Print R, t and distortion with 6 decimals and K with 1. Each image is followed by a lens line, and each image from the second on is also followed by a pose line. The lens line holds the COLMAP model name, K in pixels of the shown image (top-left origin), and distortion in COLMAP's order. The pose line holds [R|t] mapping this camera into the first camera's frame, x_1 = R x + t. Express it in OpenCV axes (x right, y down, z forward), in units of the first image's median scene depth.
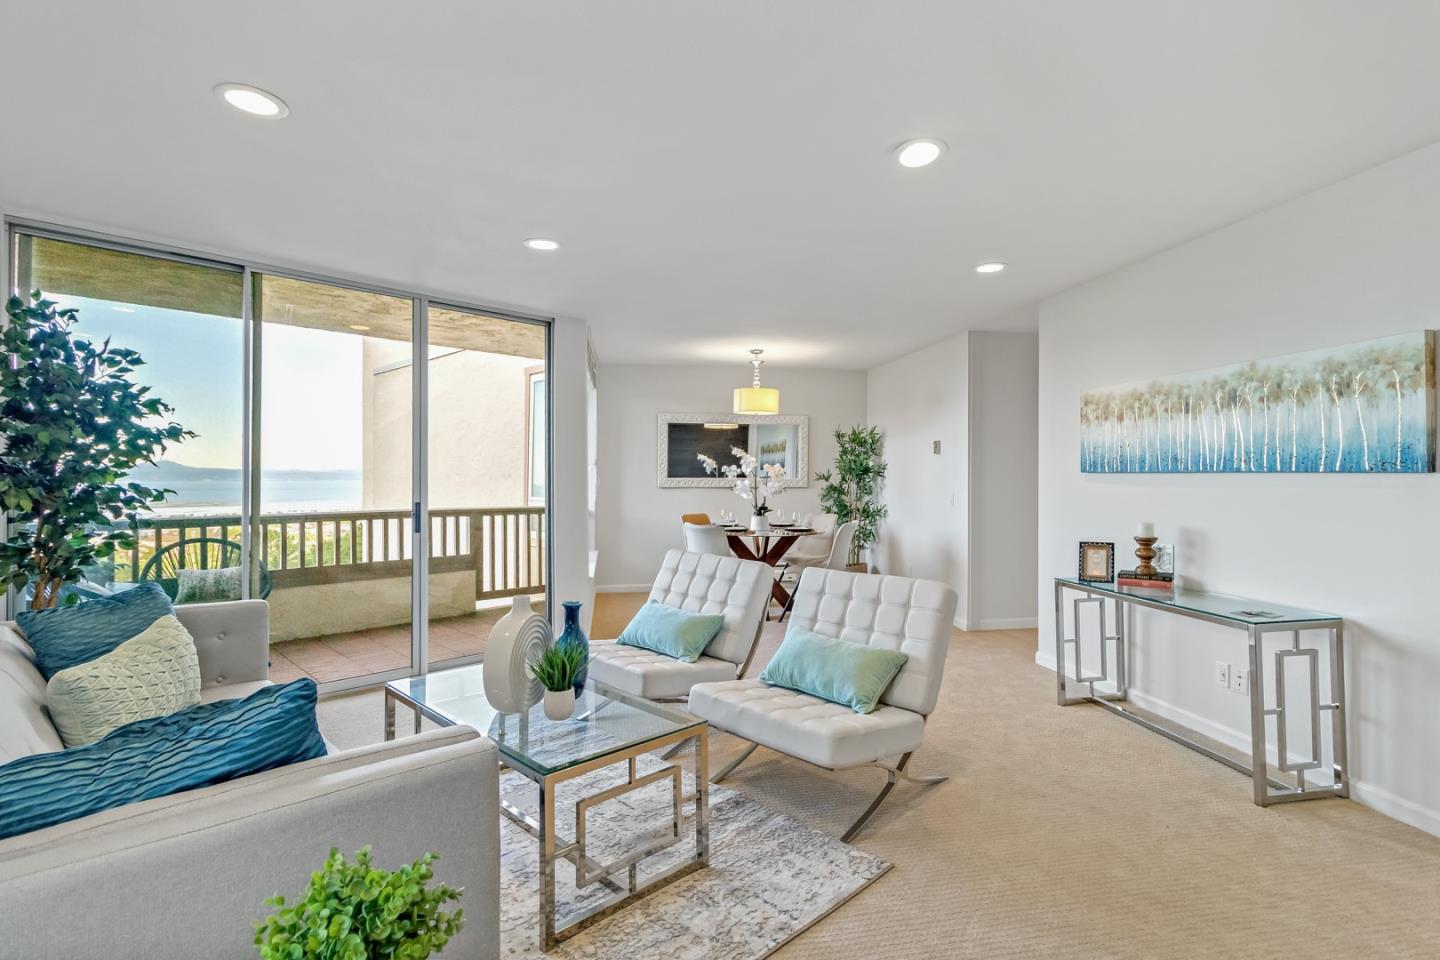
lens RADIAL K [[673.2, 0, 712.6], [0, 673.2, 501.5], [0, 0, 1]] dist [-0.001288, -0.000163]
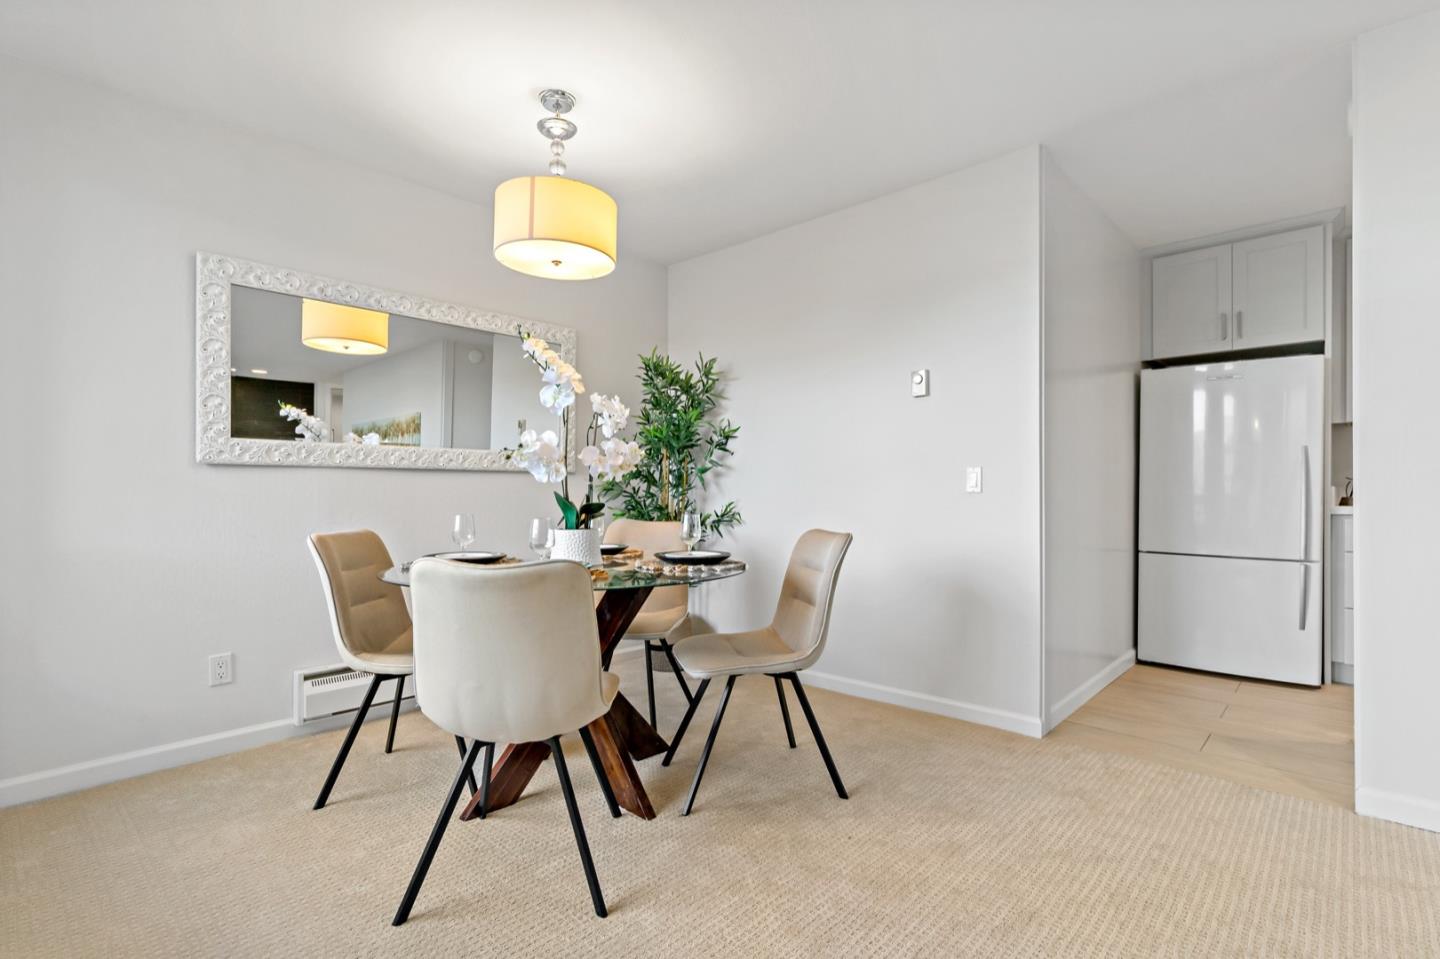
lens RADIAL K [[685.7, 0, 737.1], [0, 685.7, 486.0], [0, 0, 1]] dist [-0.000991, 0.000269]
pose [[0.742968, 0.009169, 0.669264, -0.121426], [0.005110, 0.999799, -0.019370, 0.003309], [-0.669307, 0.017812, 0.742772, 0.550167]]
